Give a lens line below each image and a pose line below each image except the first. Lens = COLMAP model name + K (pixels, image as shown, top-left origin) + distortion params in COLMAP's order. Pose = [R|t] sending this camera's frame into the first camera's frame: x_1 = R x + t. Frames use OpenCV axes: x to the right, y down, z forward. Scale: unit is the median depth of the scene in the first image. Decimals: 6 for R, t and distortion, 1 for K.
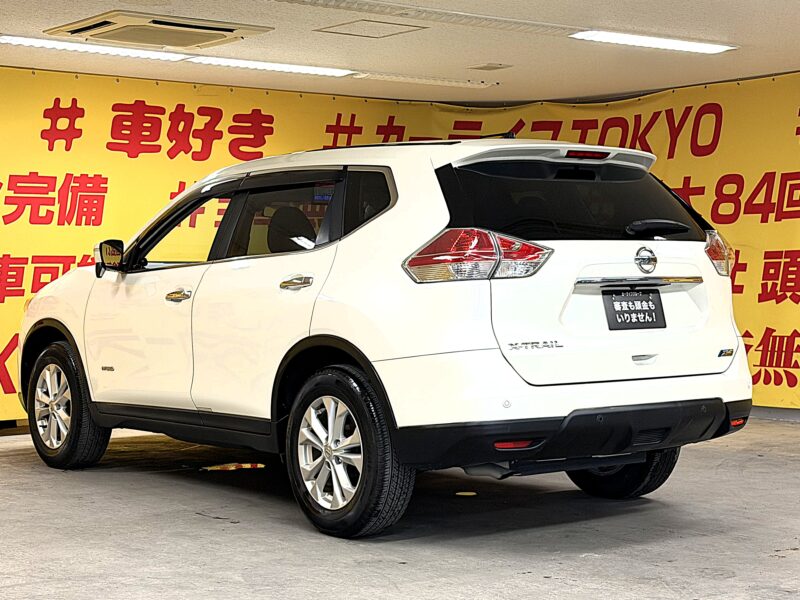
lens RADIAL K [[1452.1, 0, 395.1], [0, 1452.1, 295.9], [0, 0, 1]] dist [0.121955, 0.000000]
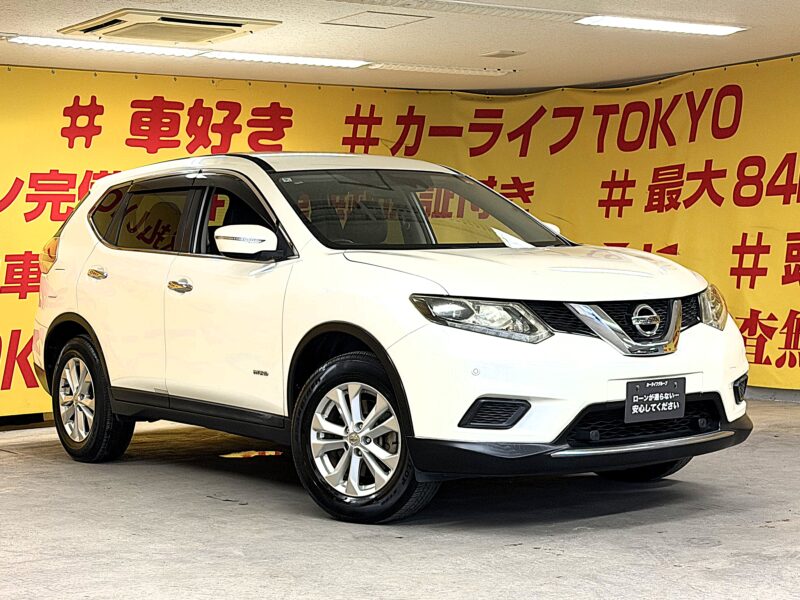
lens RADIAL K [[1494.2, 0, 394.8], [0, 1494.2, 298.9], [0, 0, 1]] dist [0.121630, 0.000000]
pose [[0.999218, -0.019313, -0.034491, 0.024548], [0.019476, 0.999801, 0.004388, 0.005361], [0.034399, -0.005056, 0.999395, -0.036279]]
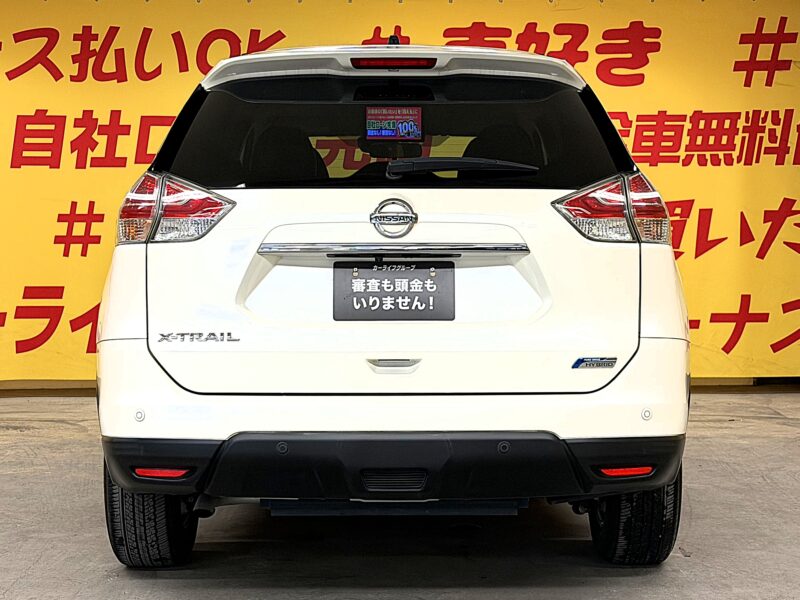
lens RADIAL K [[1494.2, 0, 397.7], [0, 1494.2, 303.3], [0, 0, 1]] dist [0.121630, 0.000000]
pose [[0.802051, 0.041814, -0.595790, 0.370847], [-0.014666, 0.998624, 0.050343, -0.012742], [0.597076, -0.031639, 0.801561, 0.284583]]
